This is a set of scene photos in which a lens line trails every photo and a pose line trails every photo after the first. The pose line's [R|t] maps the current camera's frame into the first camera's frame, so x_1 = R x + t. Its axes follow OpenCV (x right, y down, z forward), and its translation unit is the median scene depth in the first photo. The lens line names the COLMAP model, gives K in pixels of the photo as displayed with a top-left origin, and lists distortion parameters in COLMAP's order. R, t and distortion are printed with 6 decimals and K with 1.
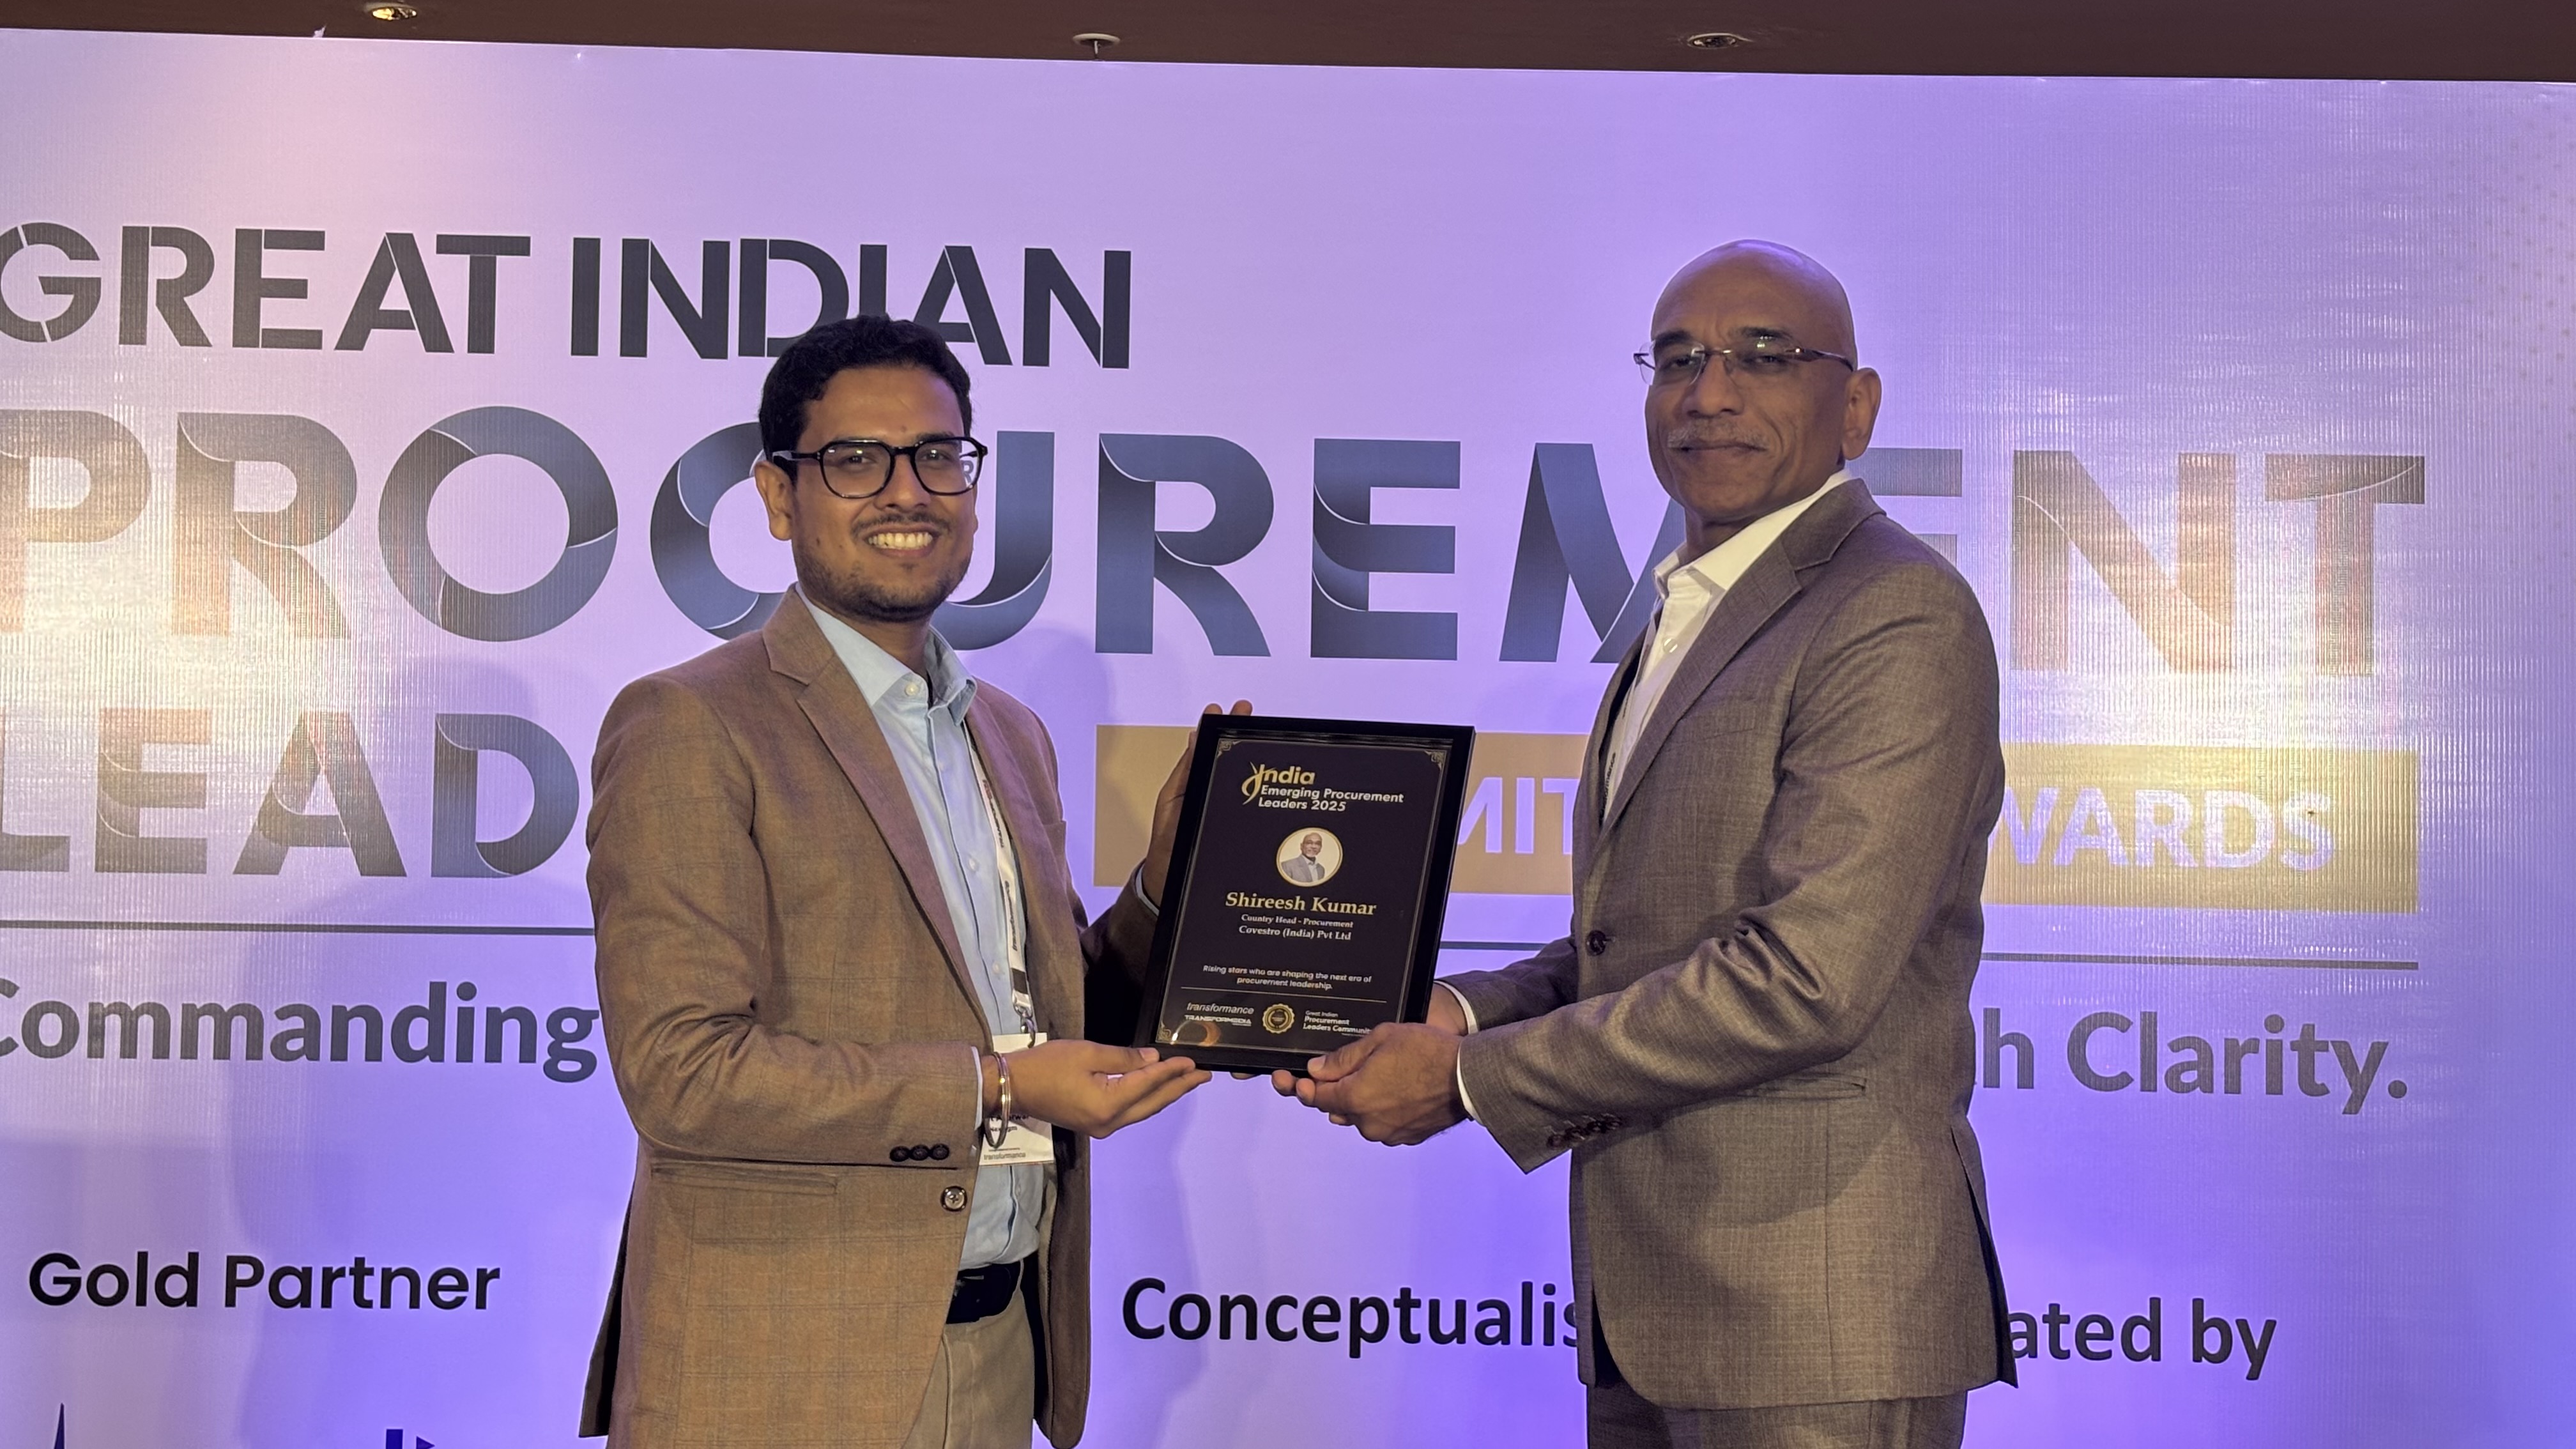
lens RADIAL K [[4002.6, 0, 1377.0], [0, 4002.6, 728.2], [0, 0, 1]] dist [0.238490, -0.927583]
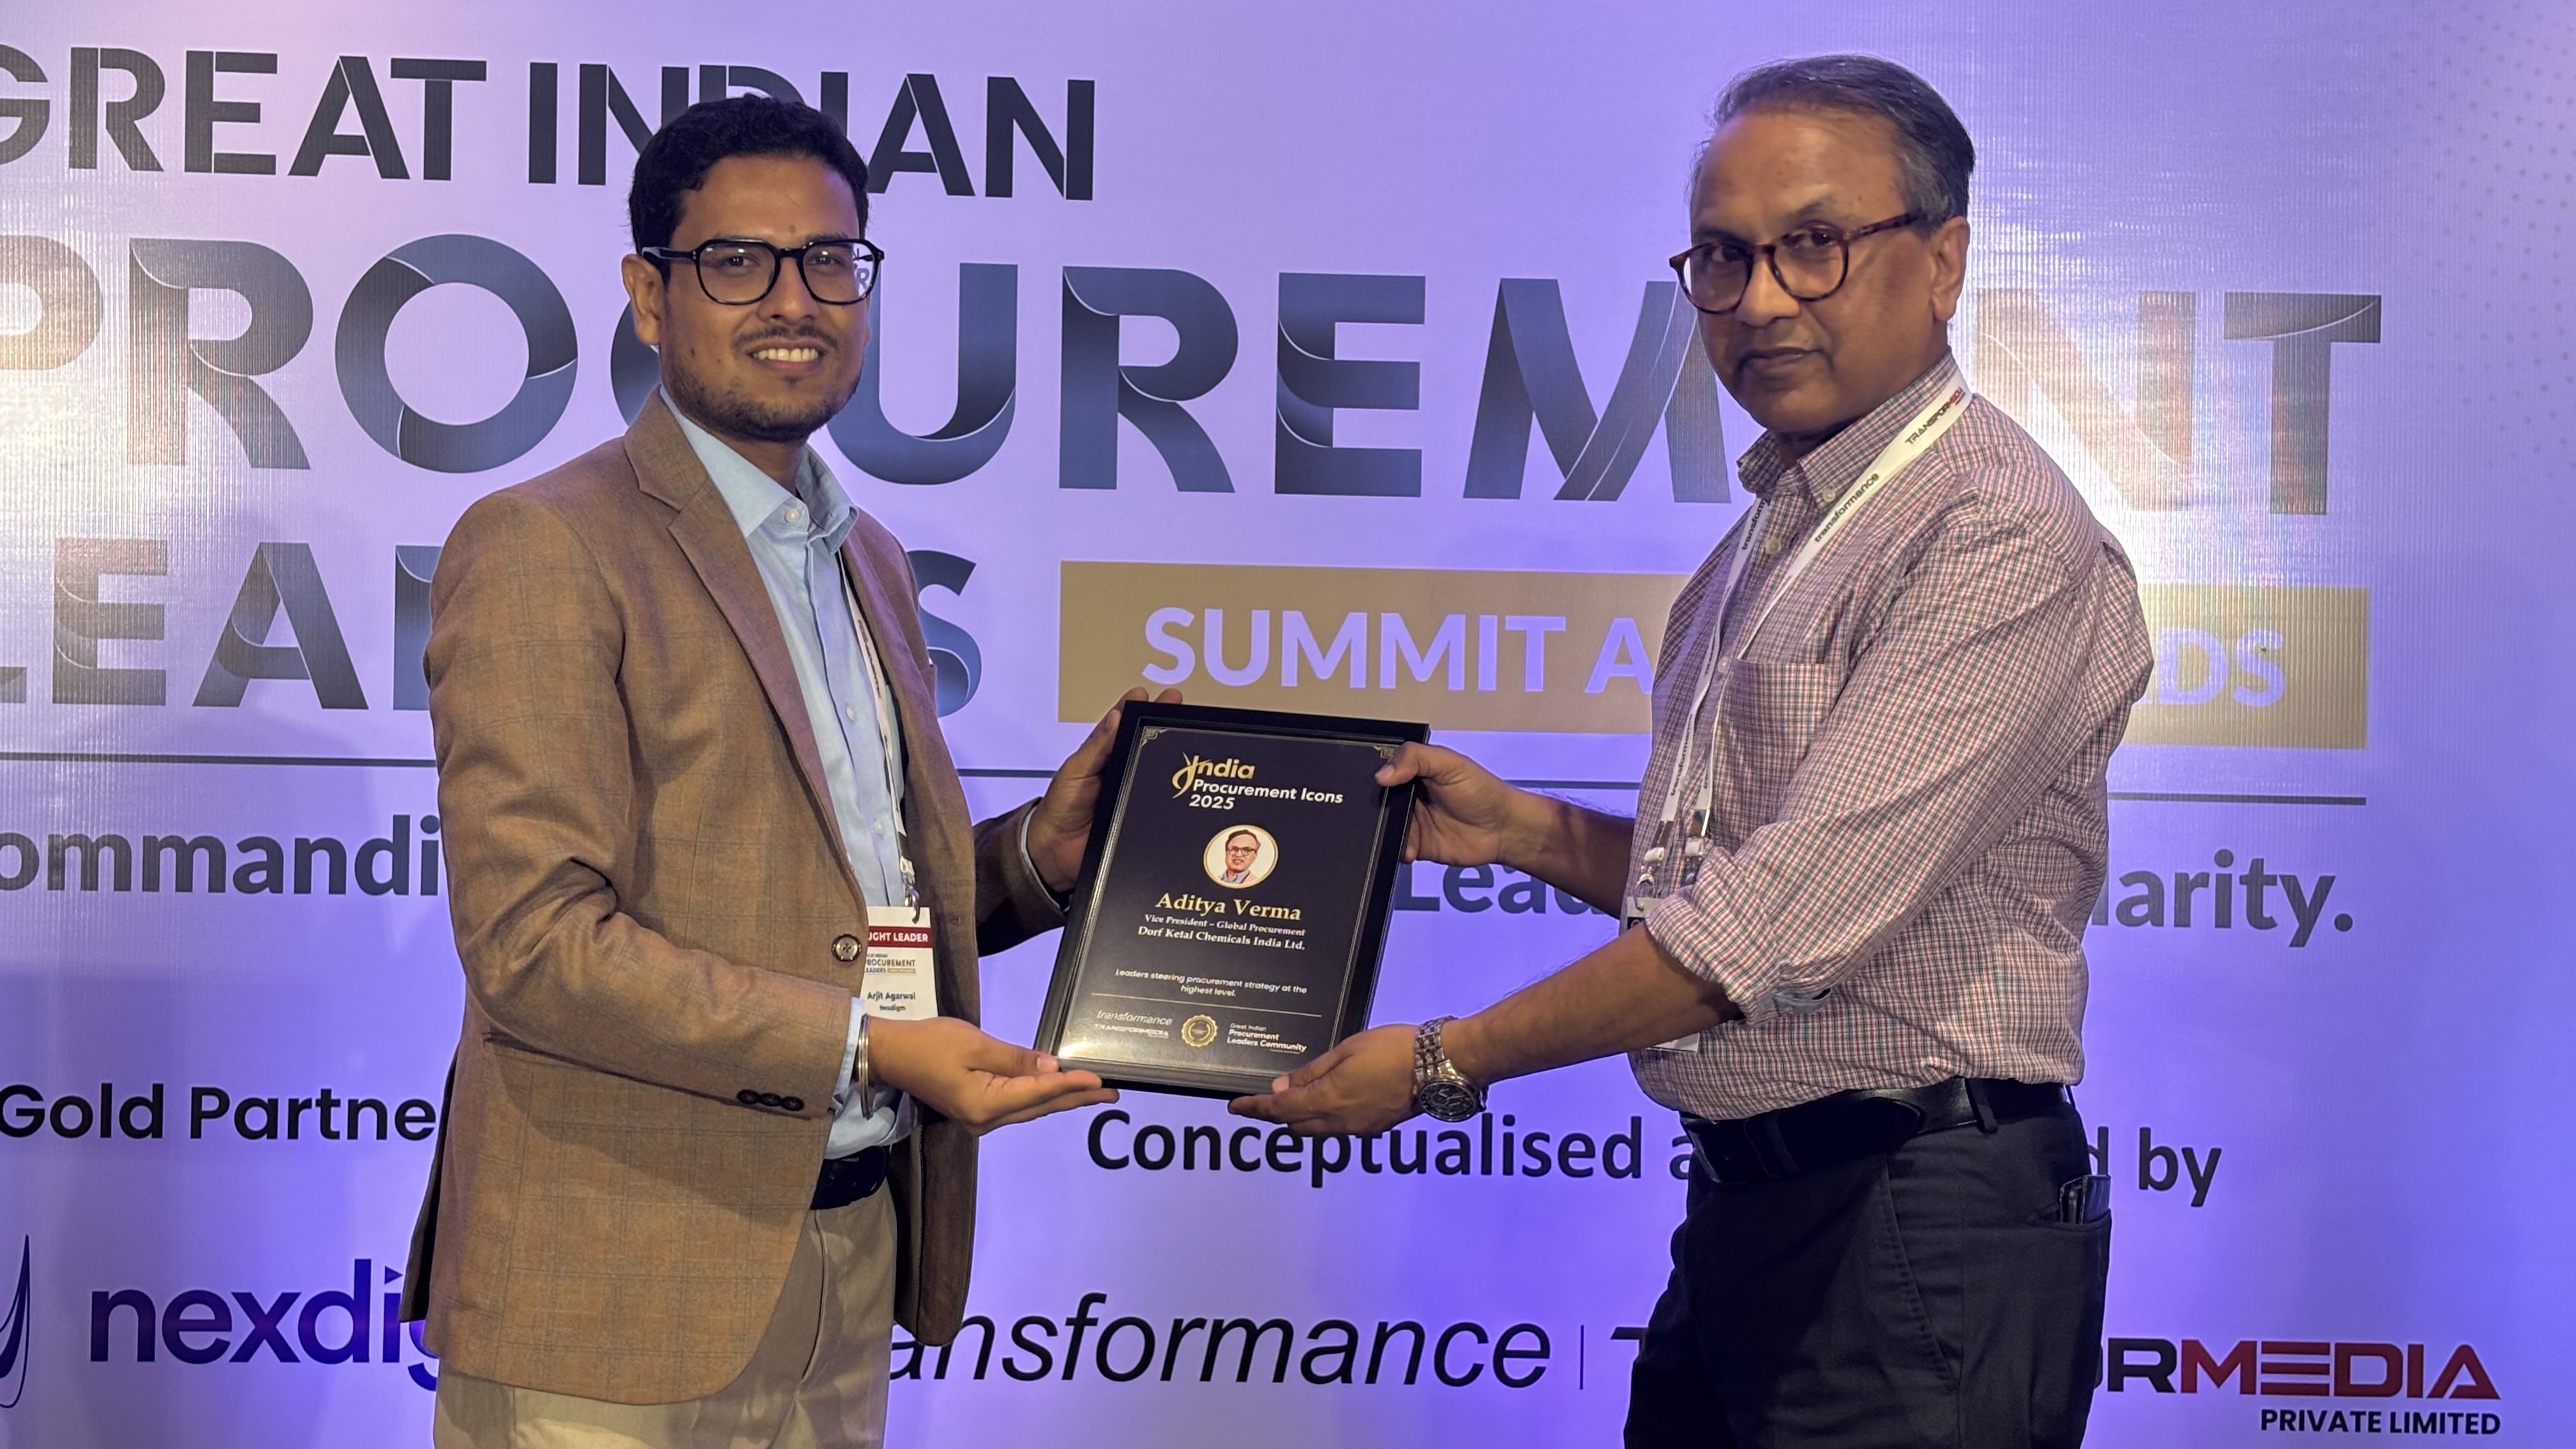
lens RADIAL K [[3526.6, 0, 1298.0], [0, 3526.6, 742.5], [0, 0, 1]] dist [0.142869, -0.470164]
pose [[0.999980, 0.003229, -0.005508, -0.006135], [-0.002952, 0.998768, 0.049537, 0.000812], [0.005662, -0.049520, 0.998757, 0.126292]]
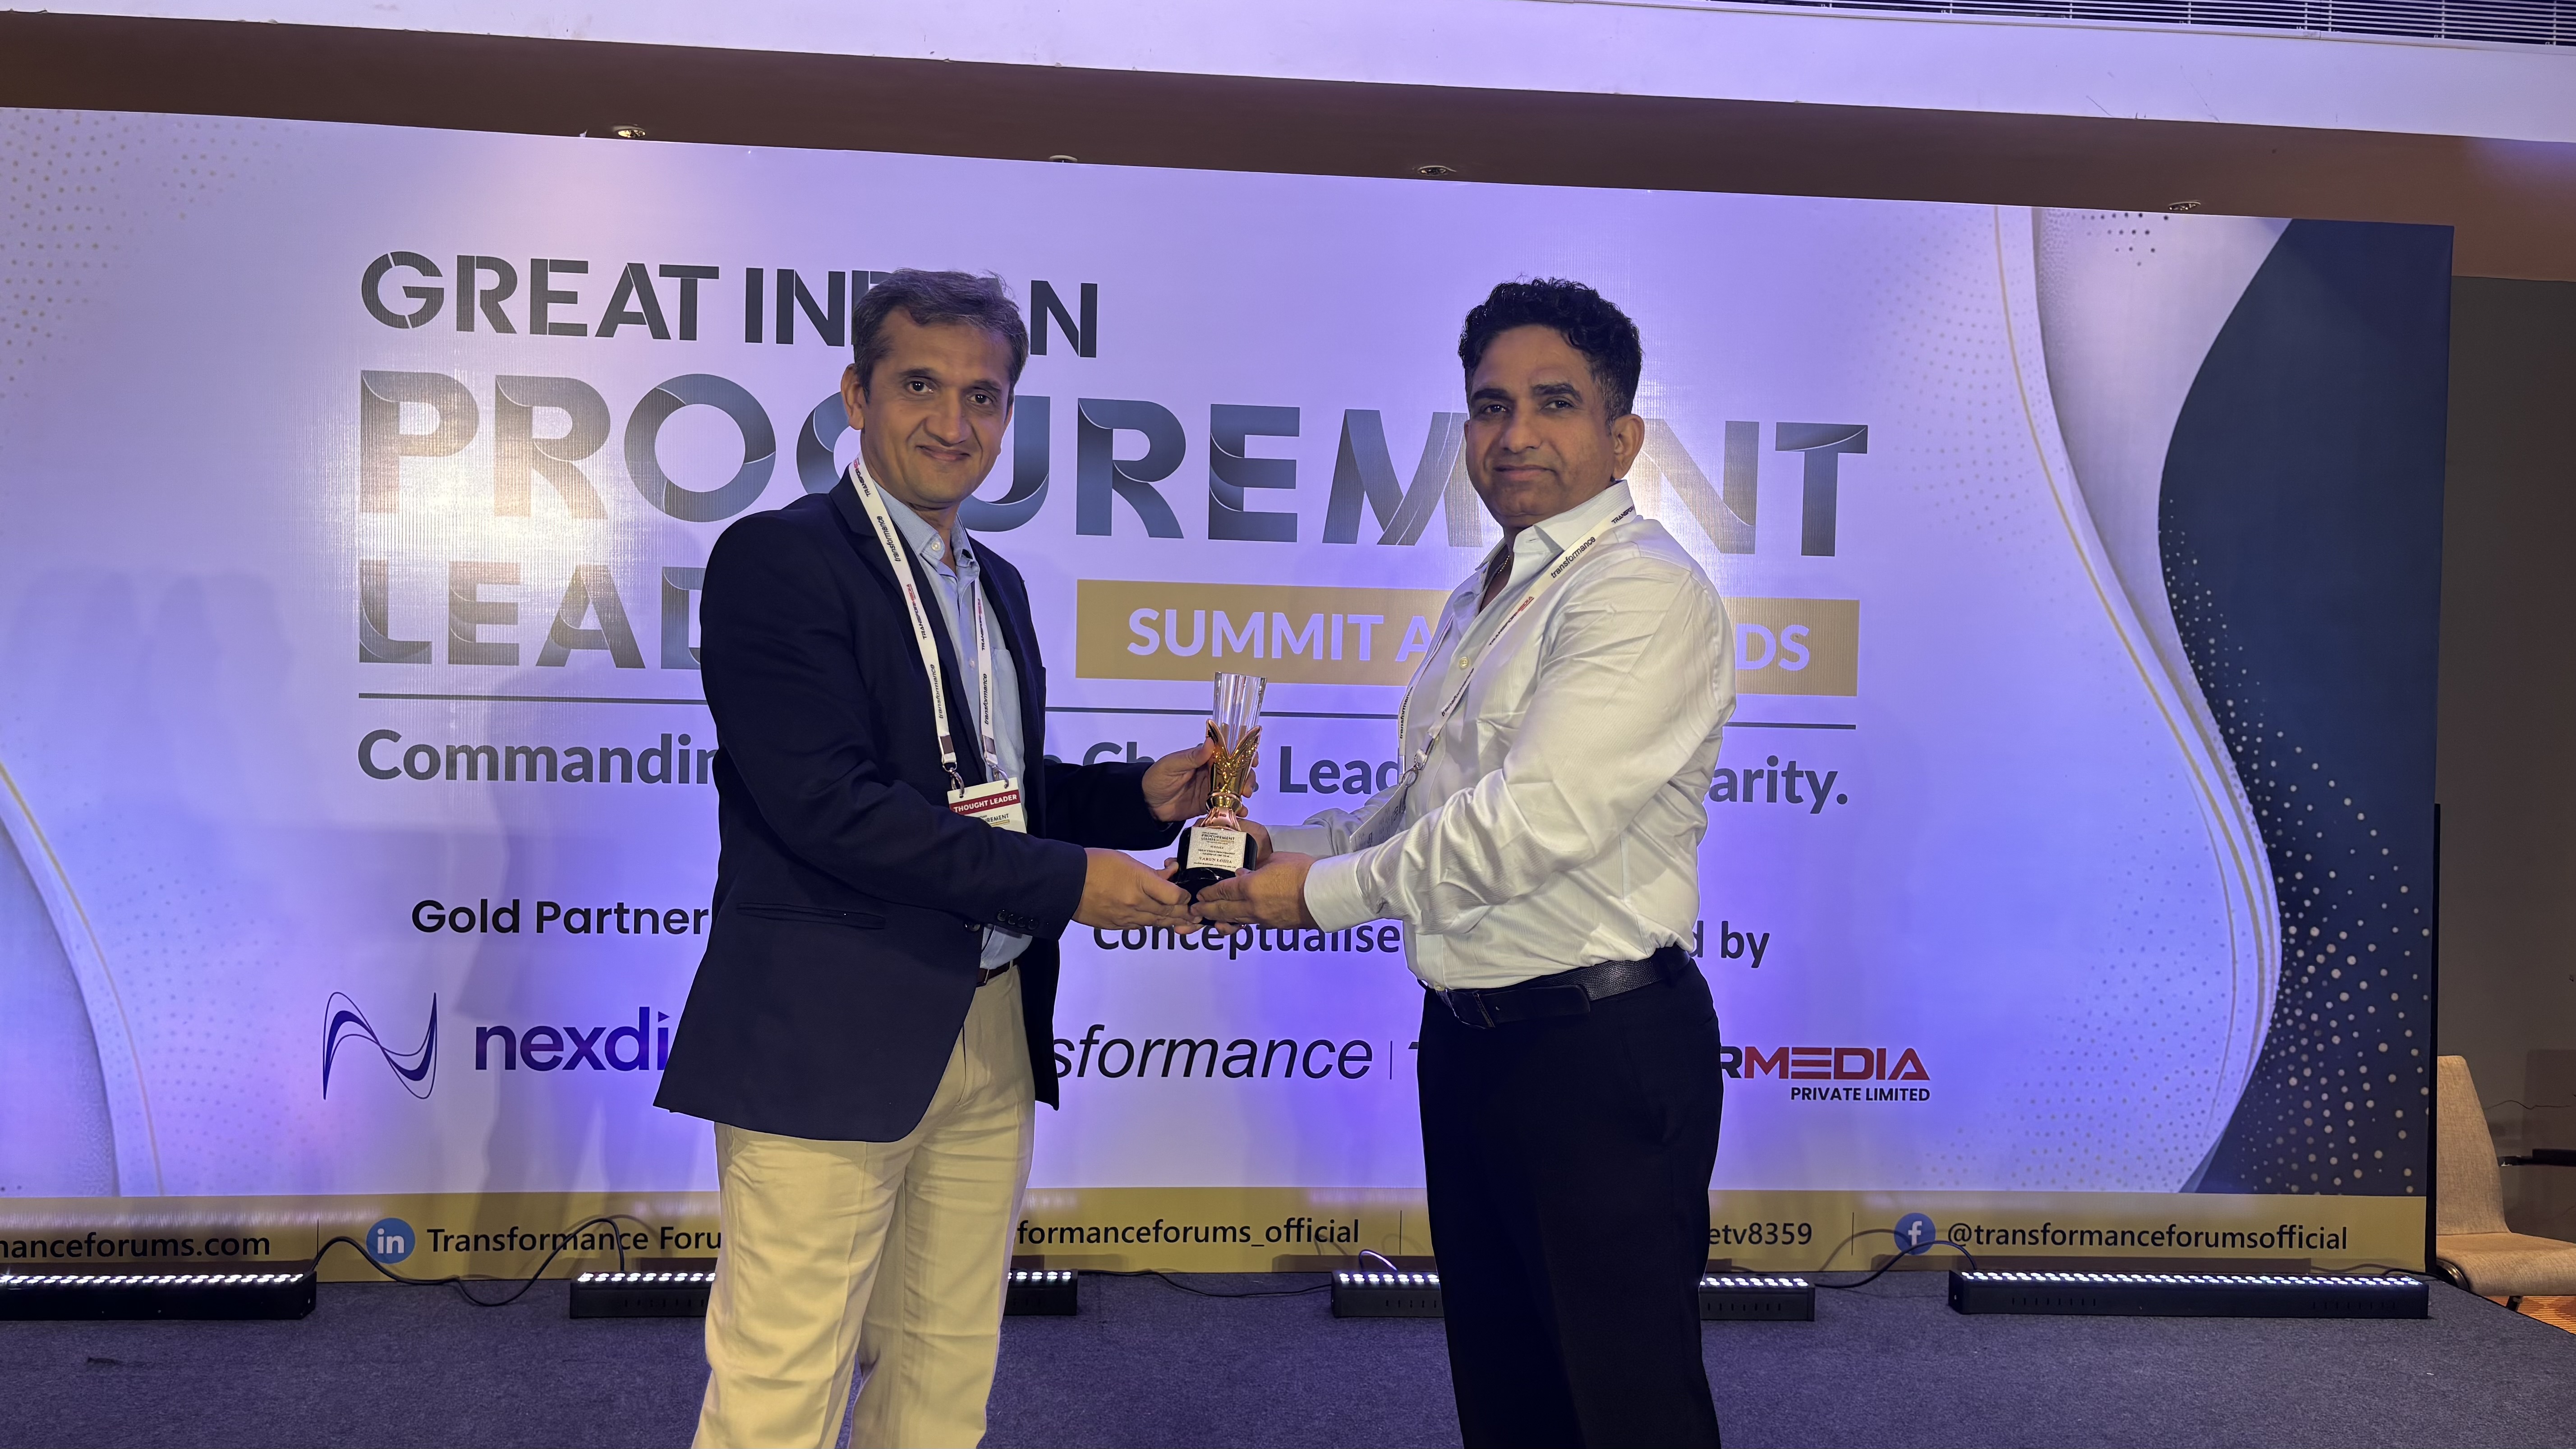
lens RADIAL K [[1974.2, 0, 1301.4], [0, 1974.2, 731.1], [0, 0, 1]] dist [0.124133, -0.473022]
pose [[0.999402, 0.005502, 0.034145, -0.005834], [-0.007876, 0.997531, 0.069790, 0.004366], [-0.033677, -0.070017, 0.996977, 0.197938]]
